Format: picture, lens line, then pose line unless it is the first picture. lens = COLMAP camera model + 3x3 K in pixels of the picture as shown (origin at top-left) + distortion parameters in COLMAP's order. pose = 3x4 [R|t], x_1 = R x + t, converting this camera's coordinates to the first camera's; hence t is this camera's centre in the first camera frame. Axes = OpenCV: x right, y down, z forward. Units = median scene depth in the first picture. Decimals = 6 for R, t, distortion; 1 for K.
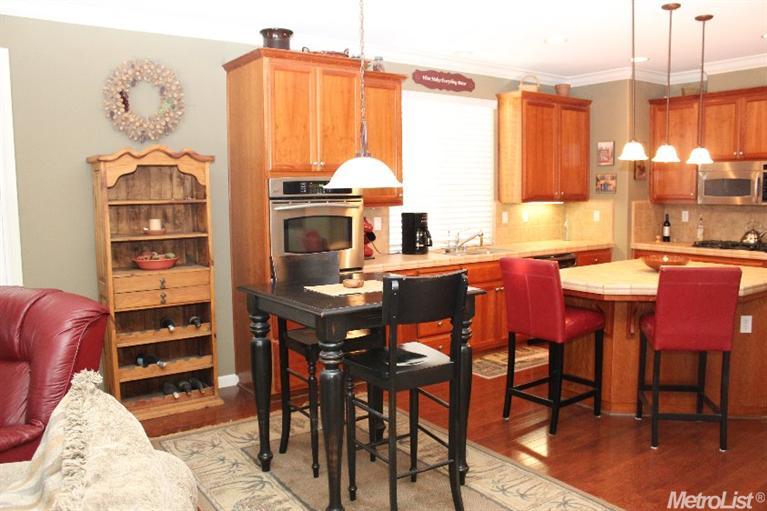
lens RADIAL K [[656.7, 0, 383.5], [0, 656.7, 255.5], [0, 0, 1]] dist [-0.163901, 0.178927]
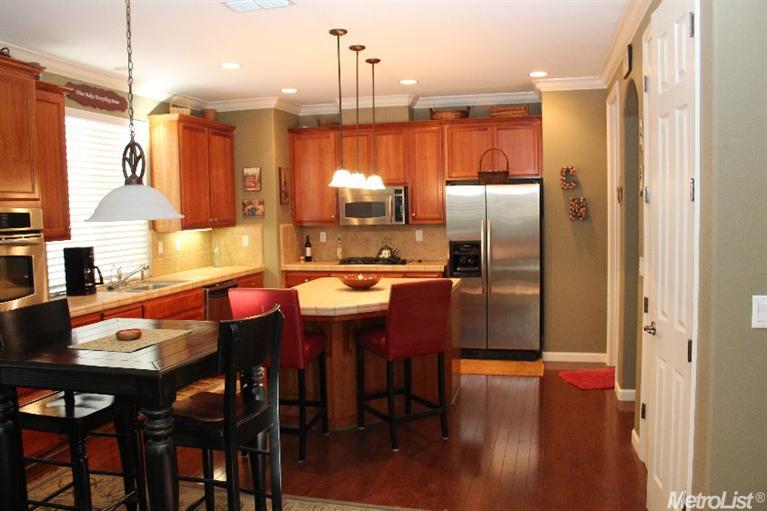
lens RADIAL K [[656.7, 0, 383.5], [0, 656.7, 255.5], [0, 0, 1]] dist [-0.163901, 0.178927]
pose [[0.771317, -0.056717, 0.633919, -0.164809], [0.080603, 0.996707, -0.008897, -0.012716], [-0.631327, 0.057958, 0.773348, 0.082888]]
